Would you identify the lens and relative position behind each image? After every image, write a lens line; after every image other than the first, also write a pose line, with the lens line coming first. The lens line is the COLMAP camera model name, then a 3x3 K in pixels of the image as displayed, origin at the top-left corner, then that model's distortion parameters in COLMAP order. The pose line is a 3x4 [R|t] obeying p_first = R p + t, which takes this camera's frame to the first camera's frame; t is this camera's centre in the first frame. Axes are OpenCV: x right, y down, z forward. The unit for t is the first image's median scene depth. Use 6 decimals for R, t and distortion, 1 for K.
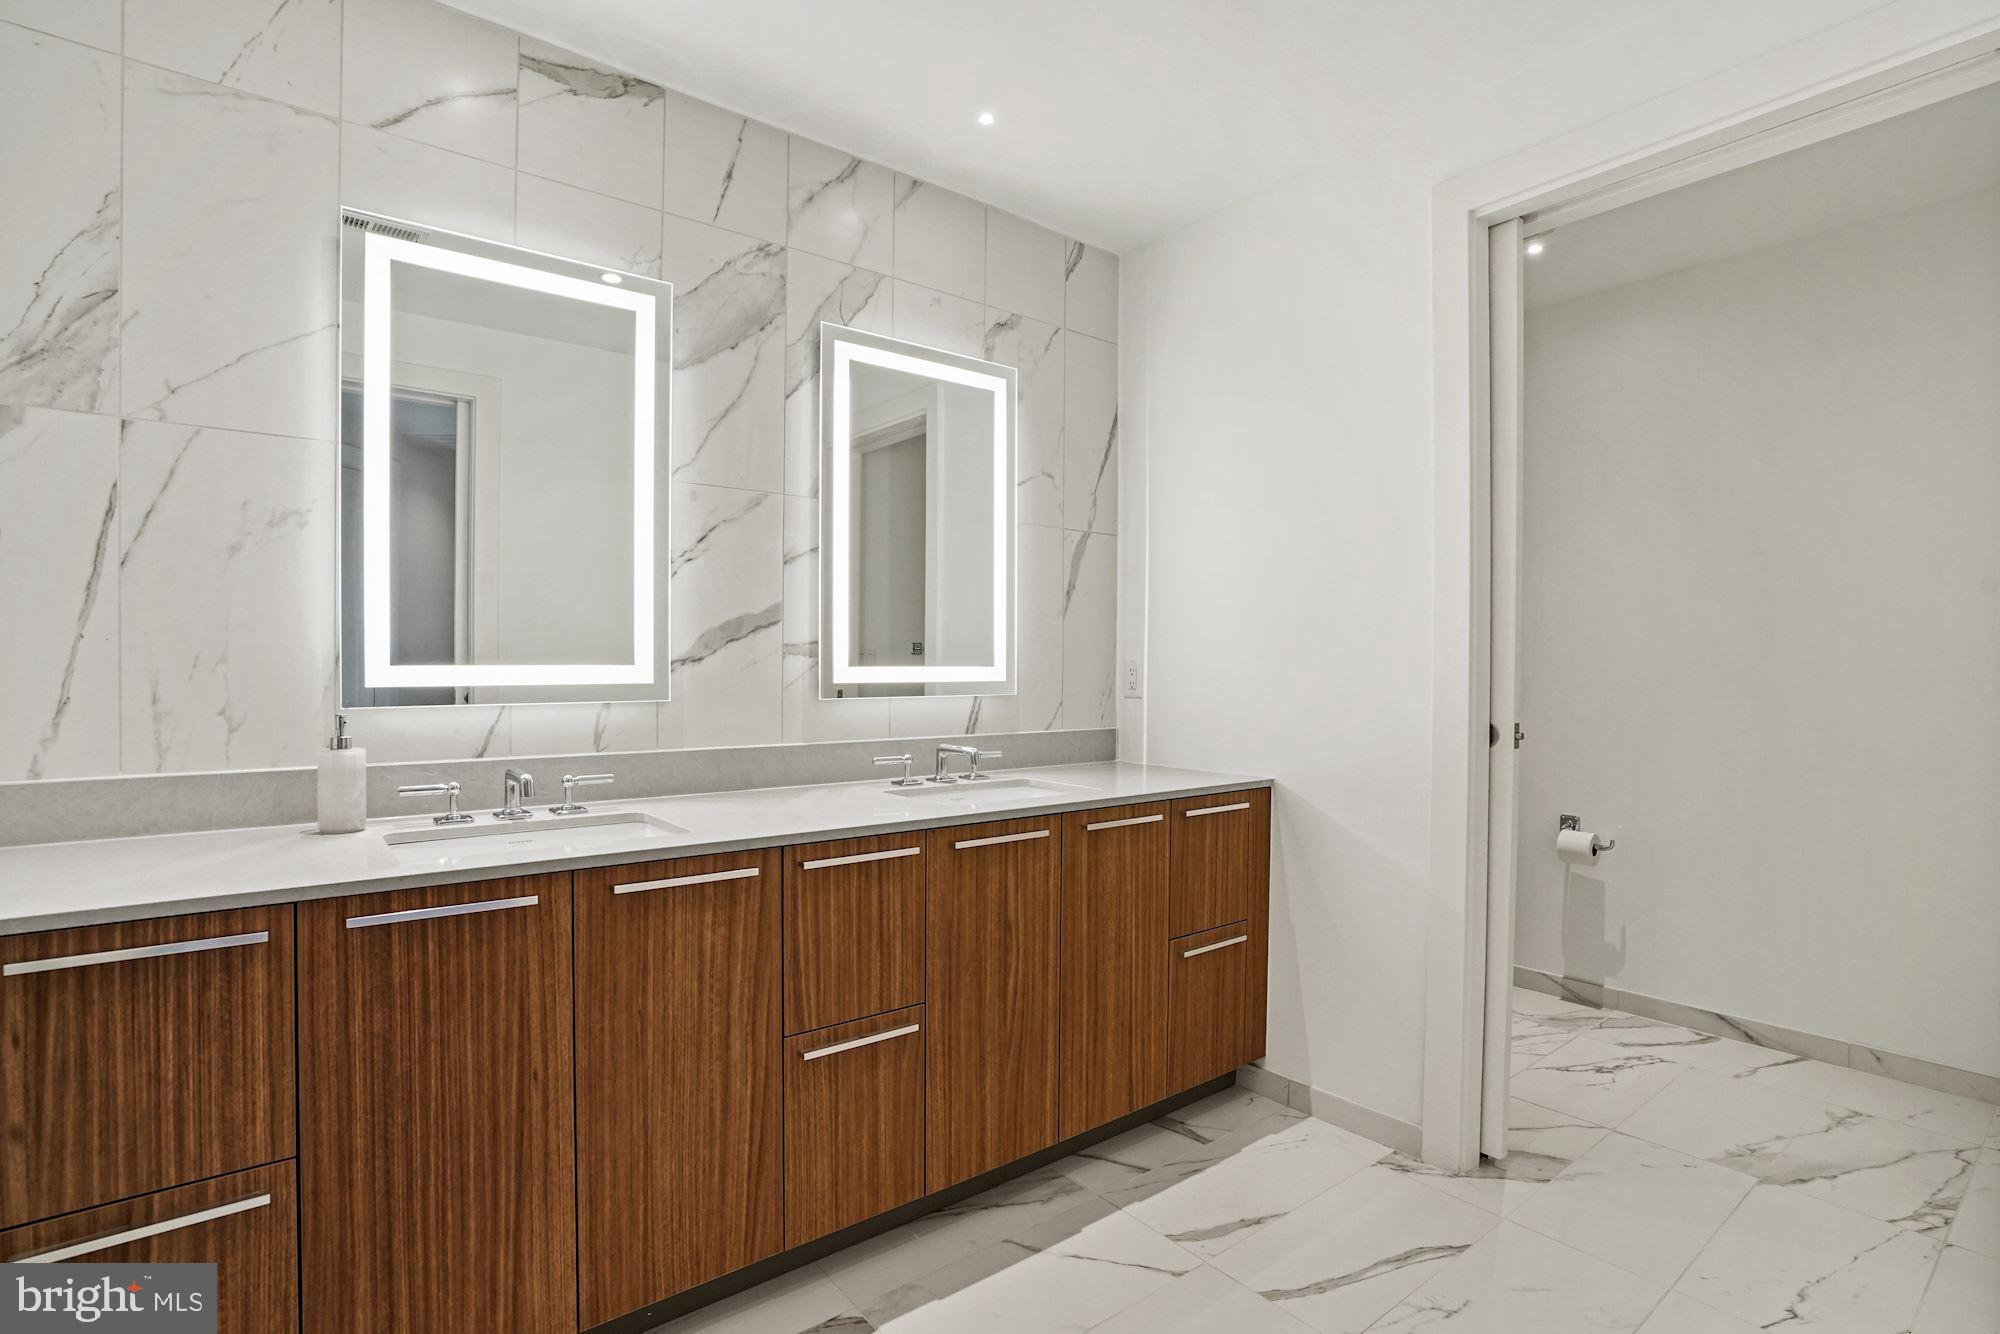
lens RADIAL K [[936.3, 0, 1016.3], [0, 936.3, 670.9], [0, 0, 1]] dist [-0.041567, 0.014572]
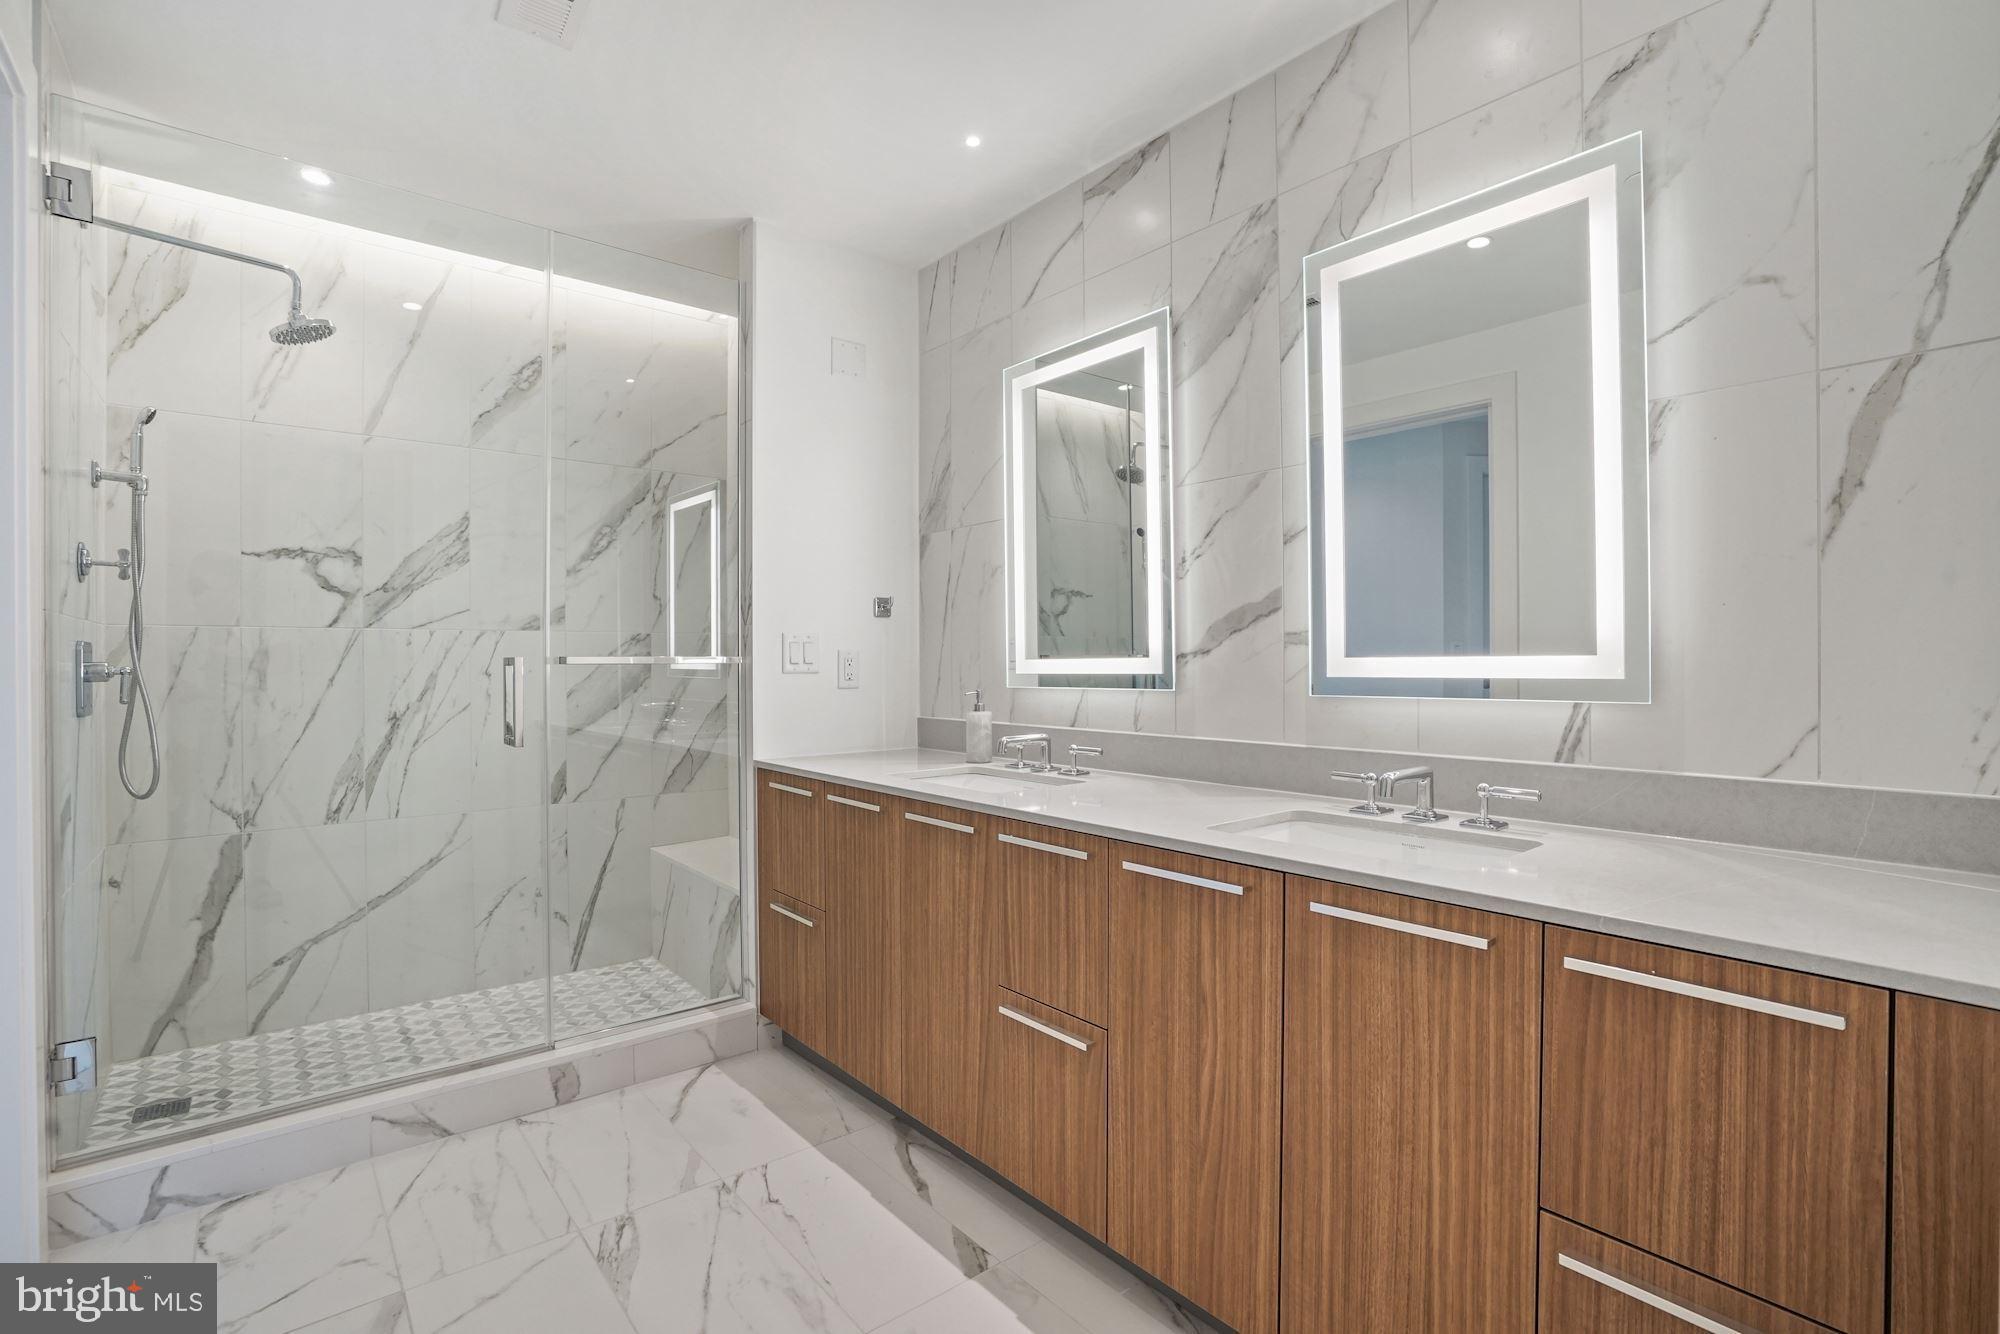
lens RADIAL K [[936.3, 0, 1014.6], [0, 936.3, 658.3], [0, 0, 1]] dist [-0.041567, 0.014572]
pose [[0.031912, -0.005829, -0.999474, 0.695113], [0.000384, 0.999983, -0.005820, 0.001293], [0.999491, -0.000198, 0.031914, 0.764823]]
